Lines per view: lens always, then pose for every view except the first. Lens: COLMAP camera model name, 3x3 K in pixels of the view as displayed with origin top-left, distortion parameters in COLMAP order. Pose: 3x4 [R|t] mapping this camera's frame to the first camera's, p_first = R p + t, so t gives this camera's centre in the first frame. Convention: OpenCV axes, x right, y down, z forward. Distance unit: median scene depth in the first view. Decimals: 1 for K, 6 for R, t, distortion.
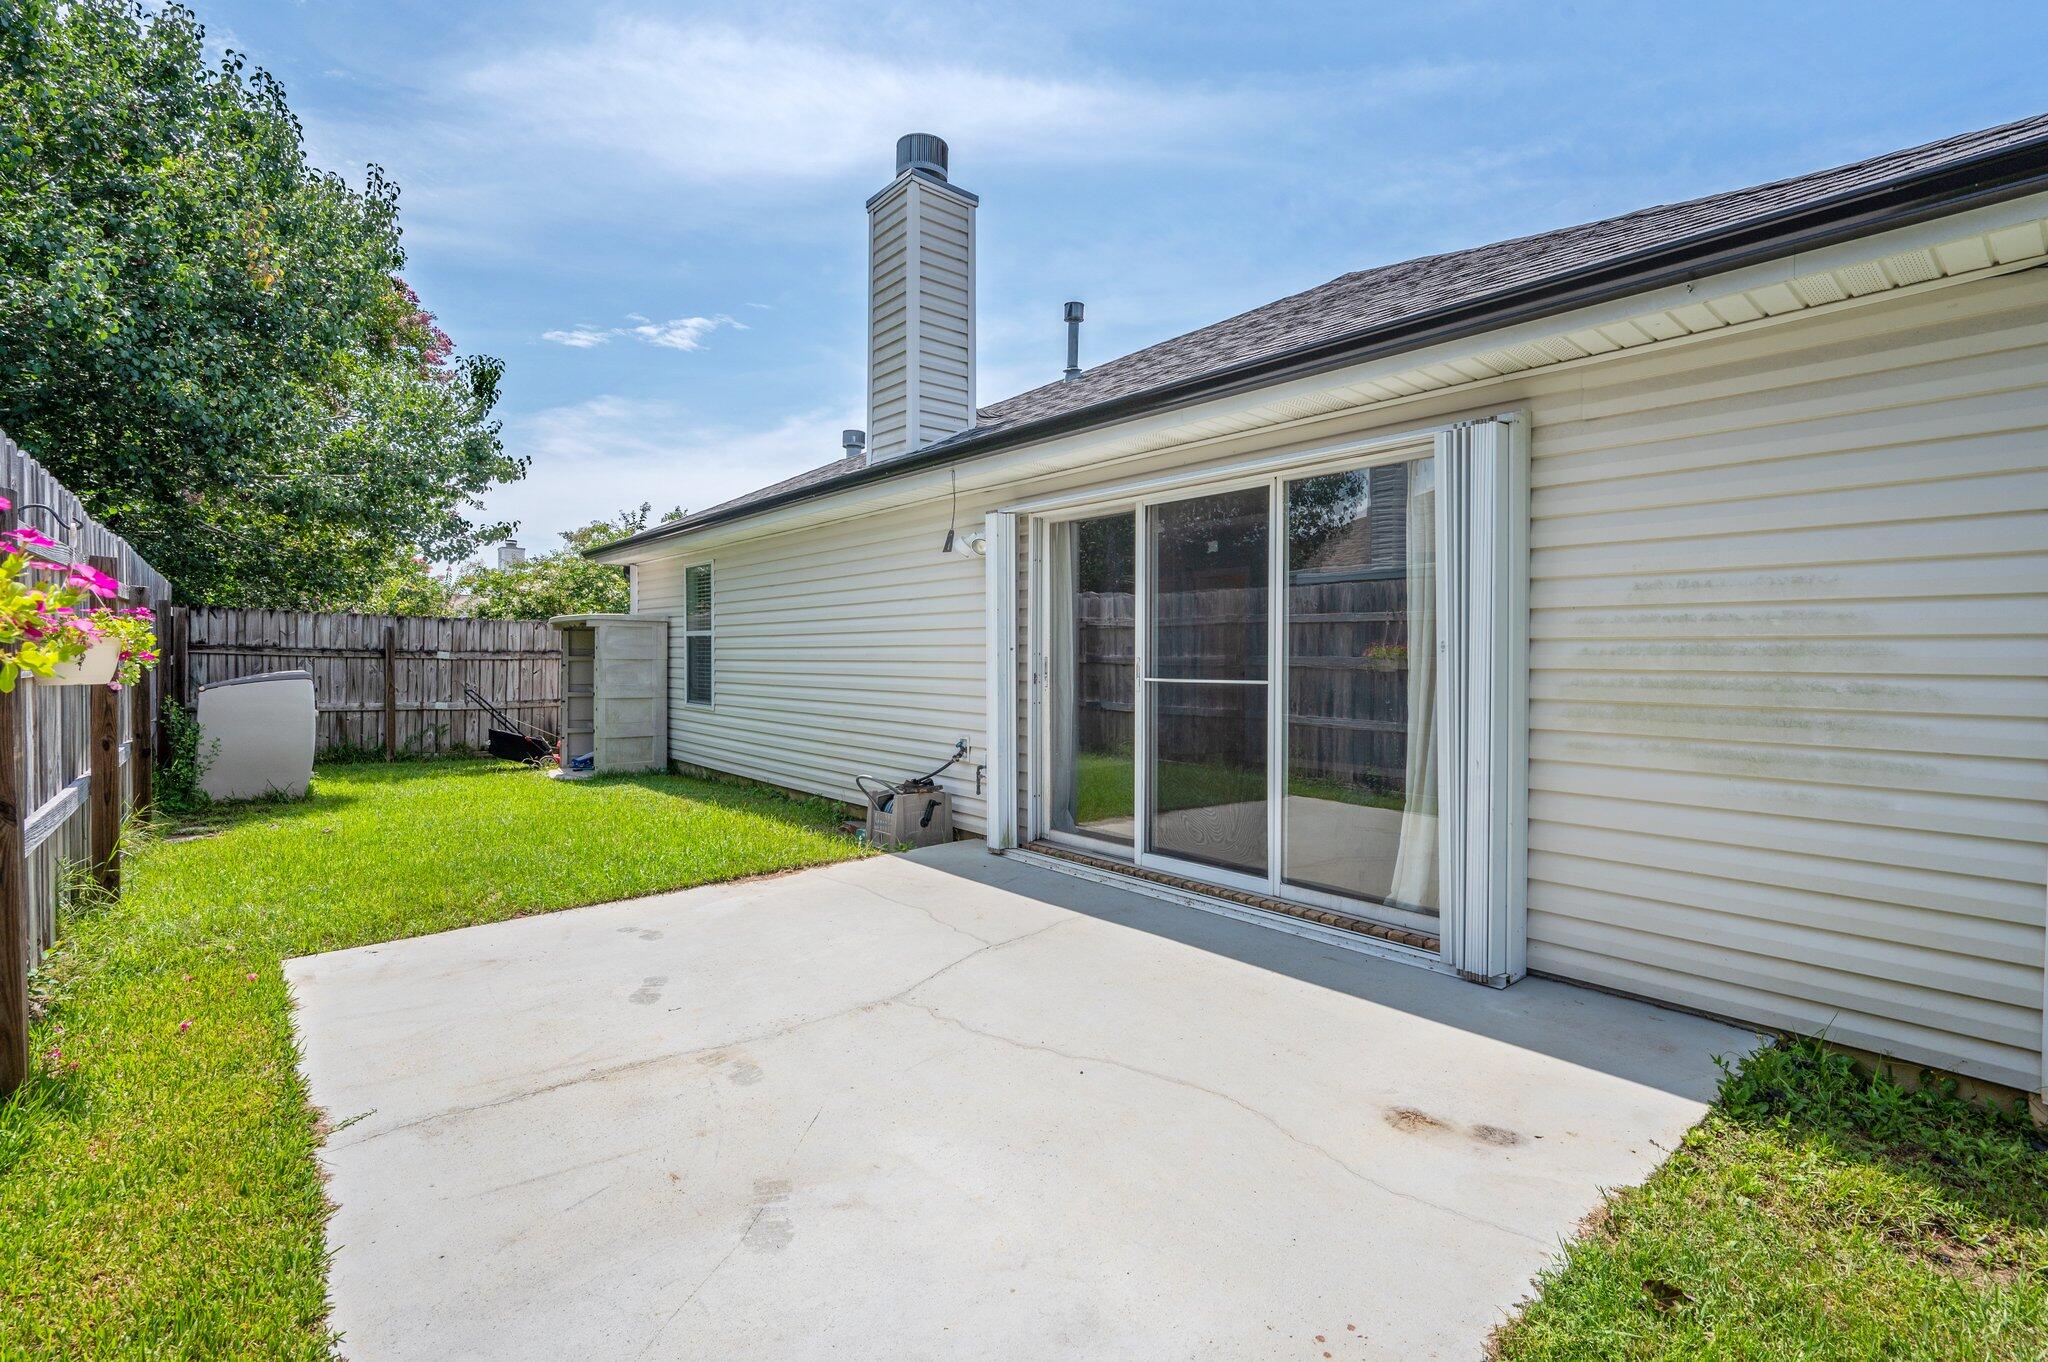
lens RADIAL K [[925.4, 0, 1019.5], [0, 925.4, 663.7], [0, 0, 1]] dist [-0.002044, -0.000678]
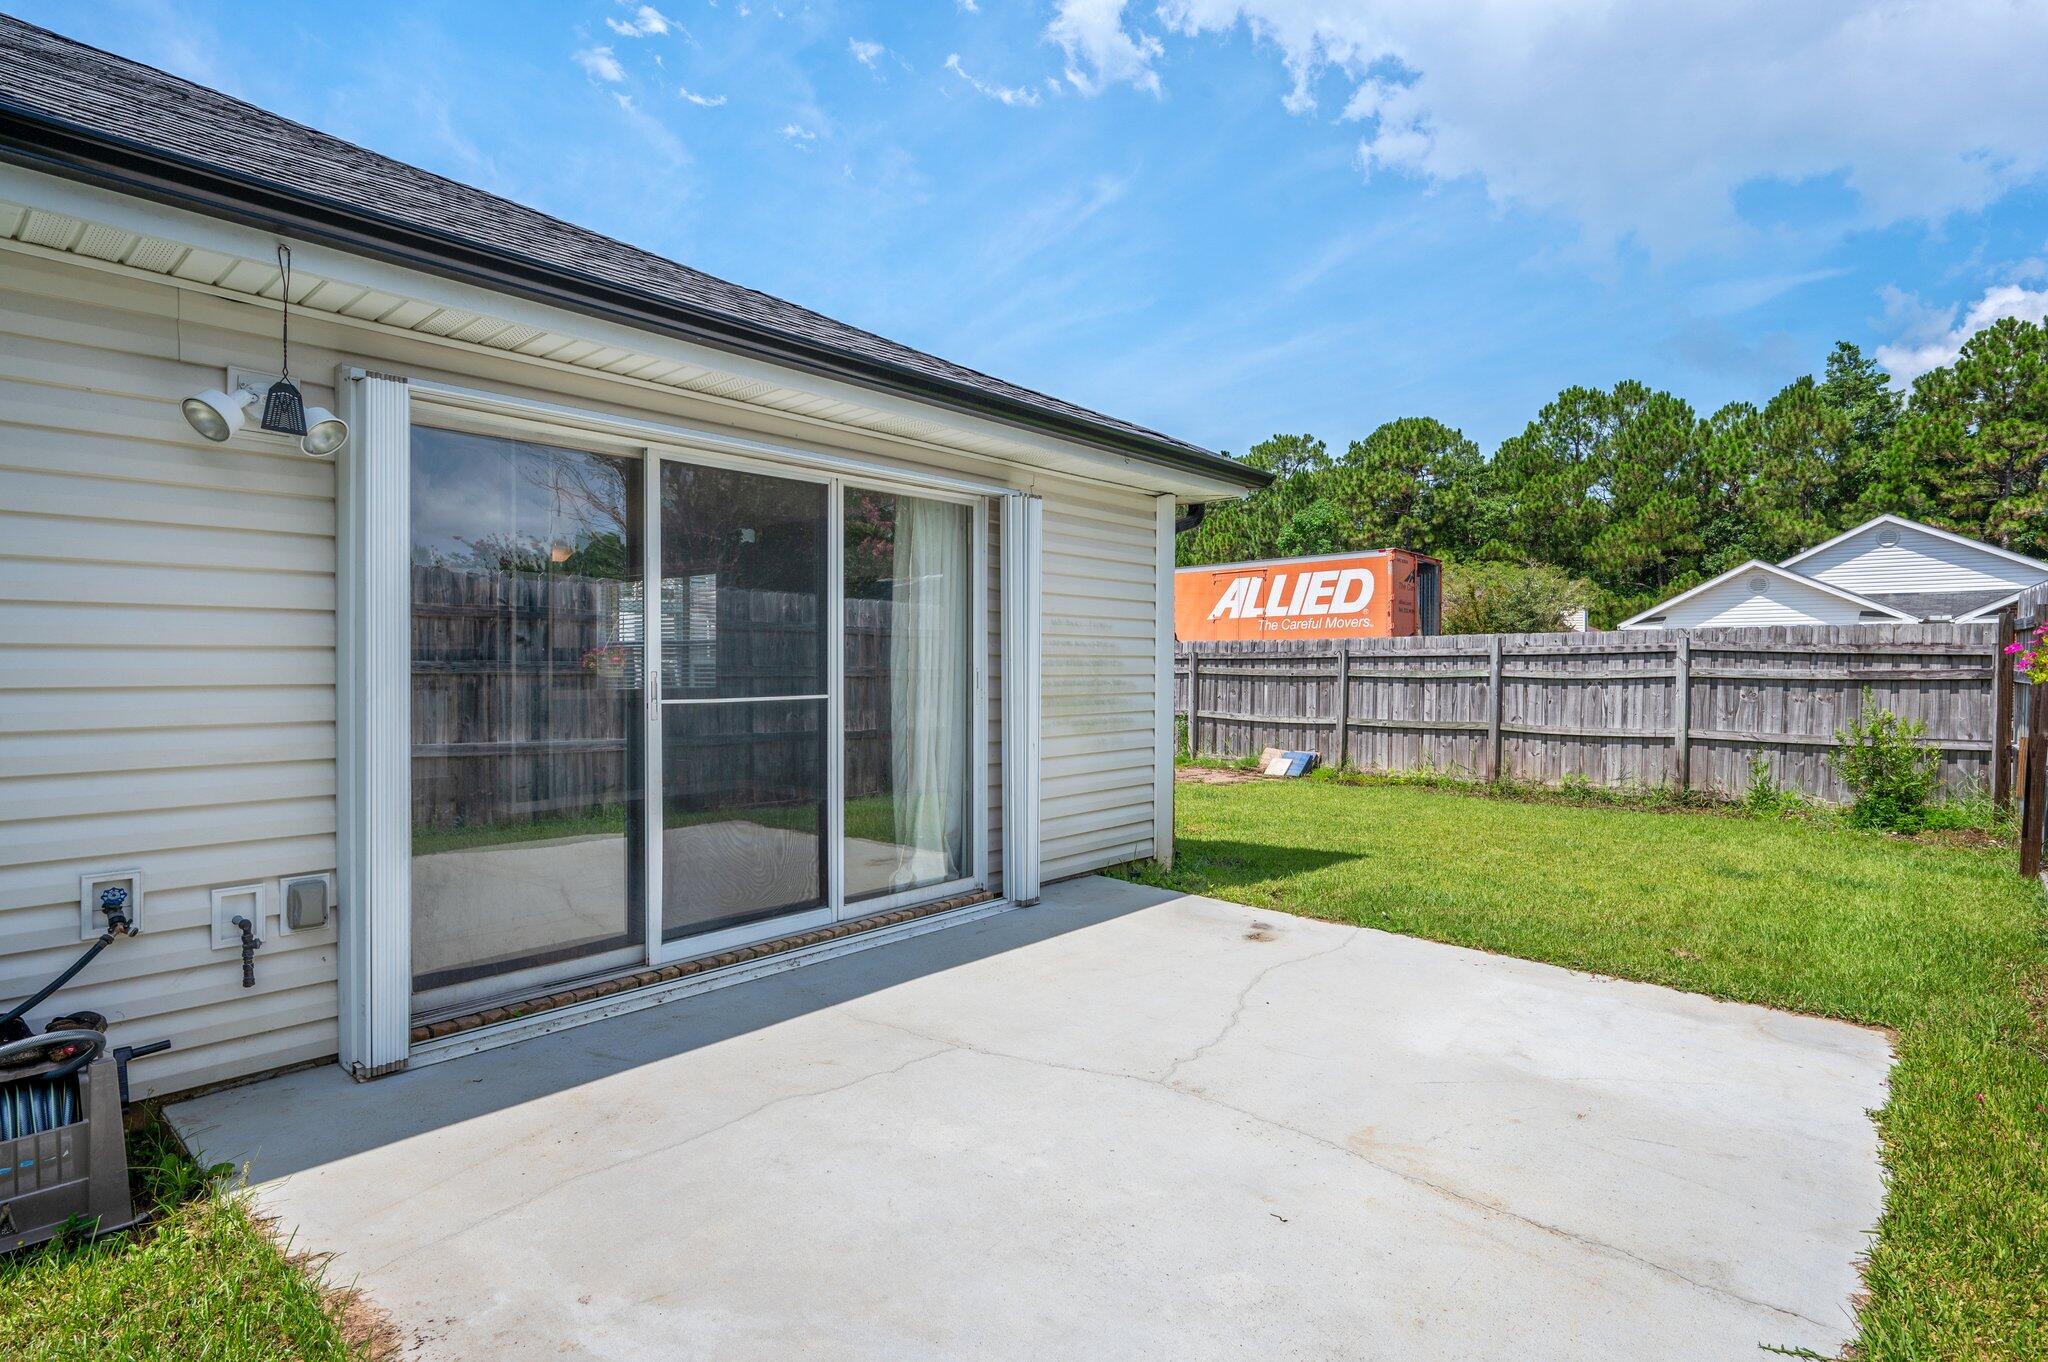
lens RADIAL K [[1050.6, 0, 1023.1], [0, 1050.6, 668.0], [0, 0, 1]] dist [0.003406, 0.000570]
pose [[-0.151247, -0.010986, 0.988435, -0.382691], [0.004953, 0.999917, 0.011872, -0.009298], [-0.988484, 0.006692, -0.151180, 0.458152]]
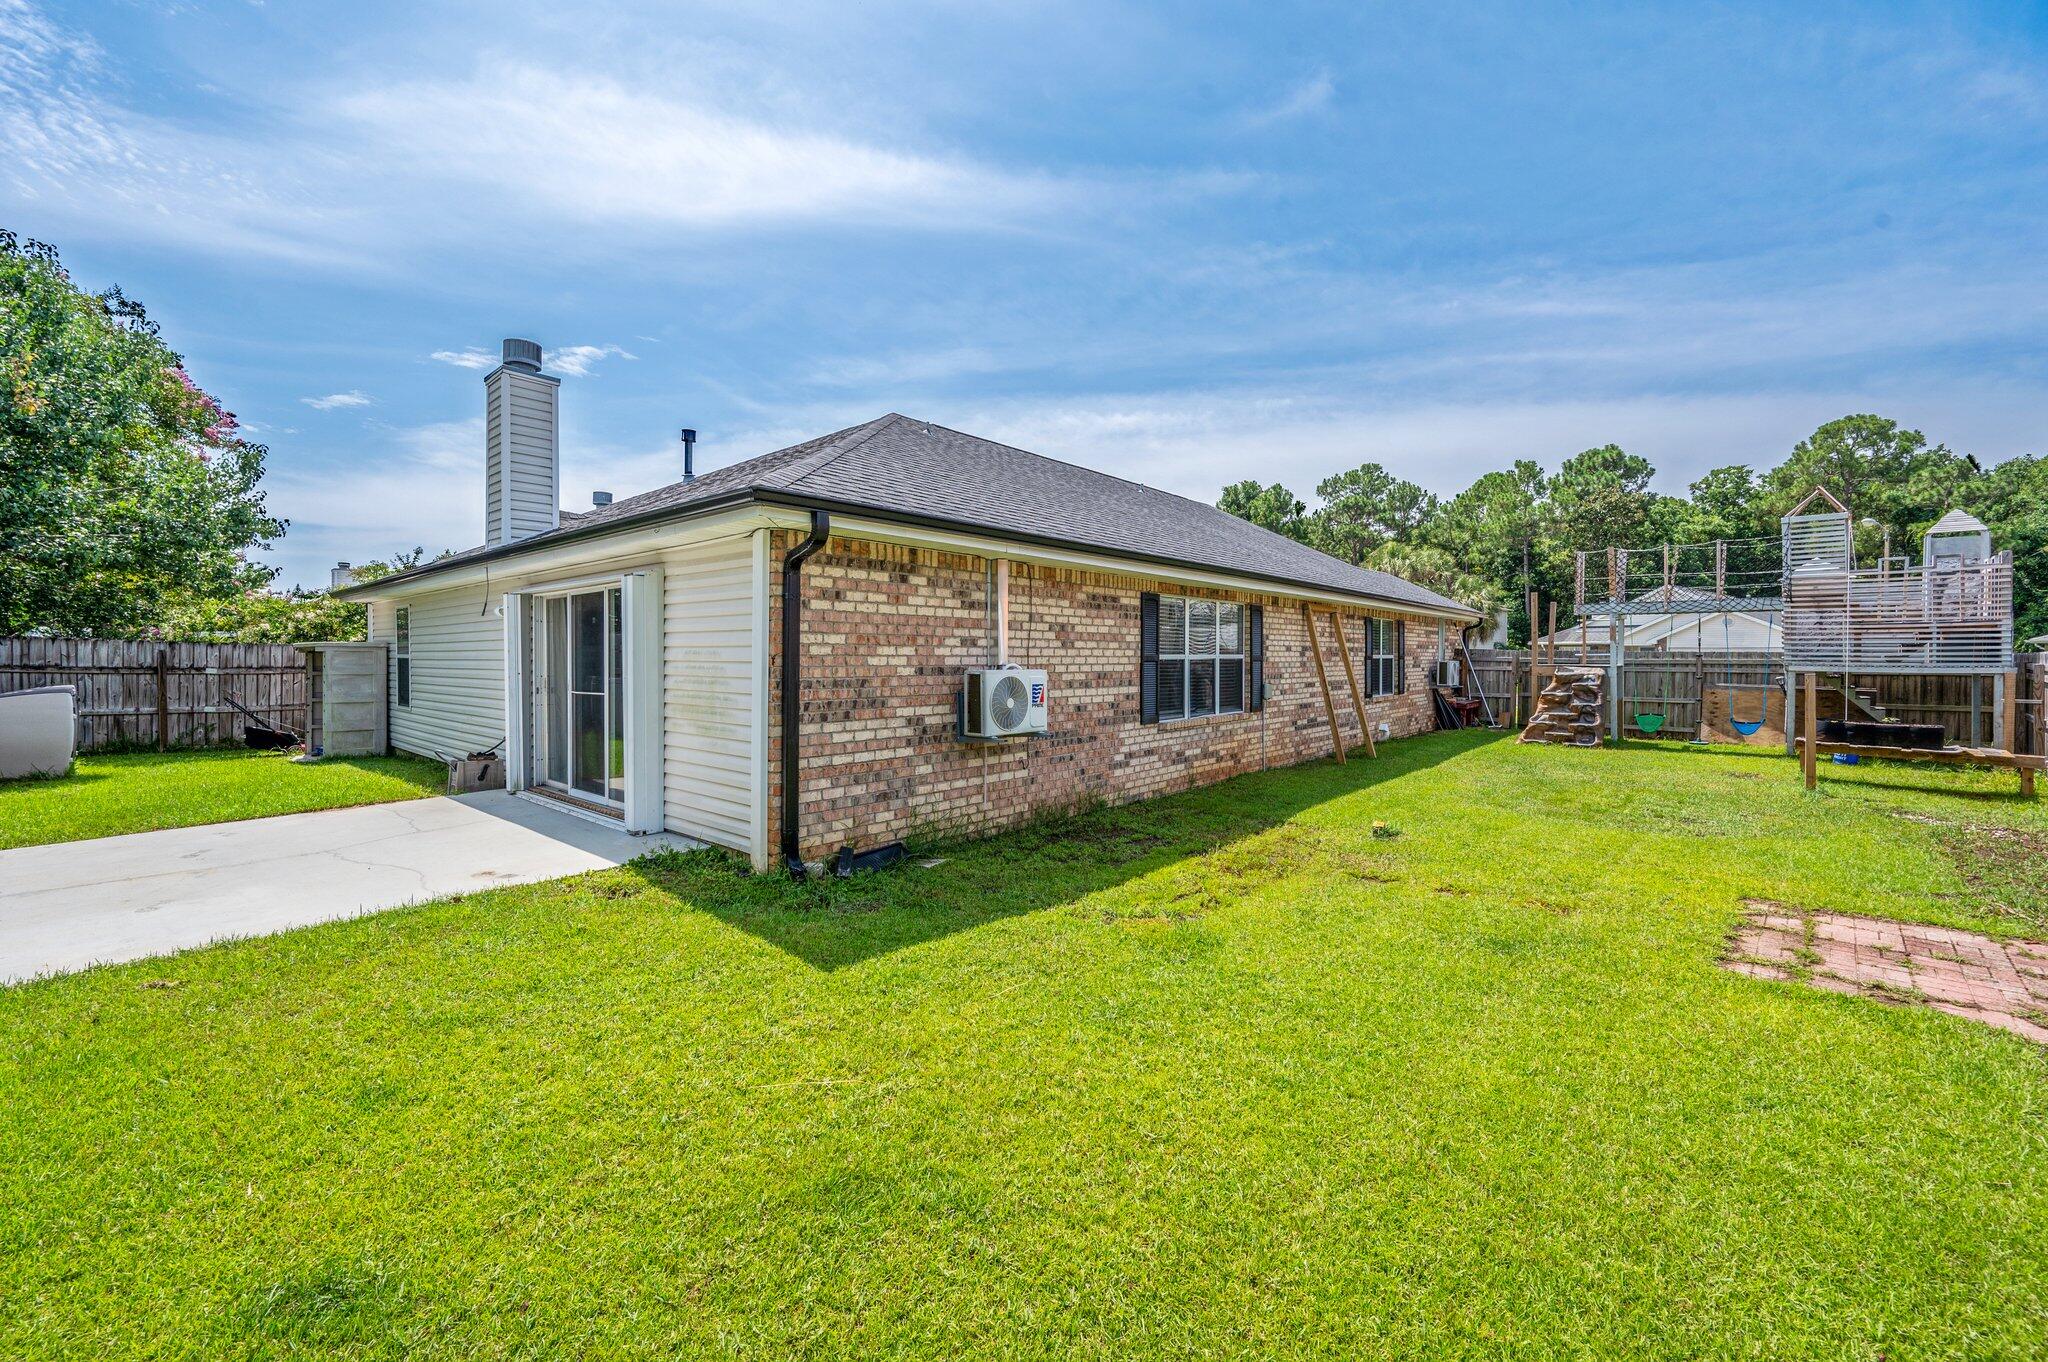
lens RADIAL K [[815.7, 0, 1027.6], [0, 815.7, 666.7], [0, 0, 1]] dist [-0.002842, 0.000380]
pose [[0.988812, -0.003984, 0.149114, 0.409888], [0.003433, 0.999986, 0.003951, -0.018554], [-0.149127, -0.003395, 0.988812, -0.369865]]
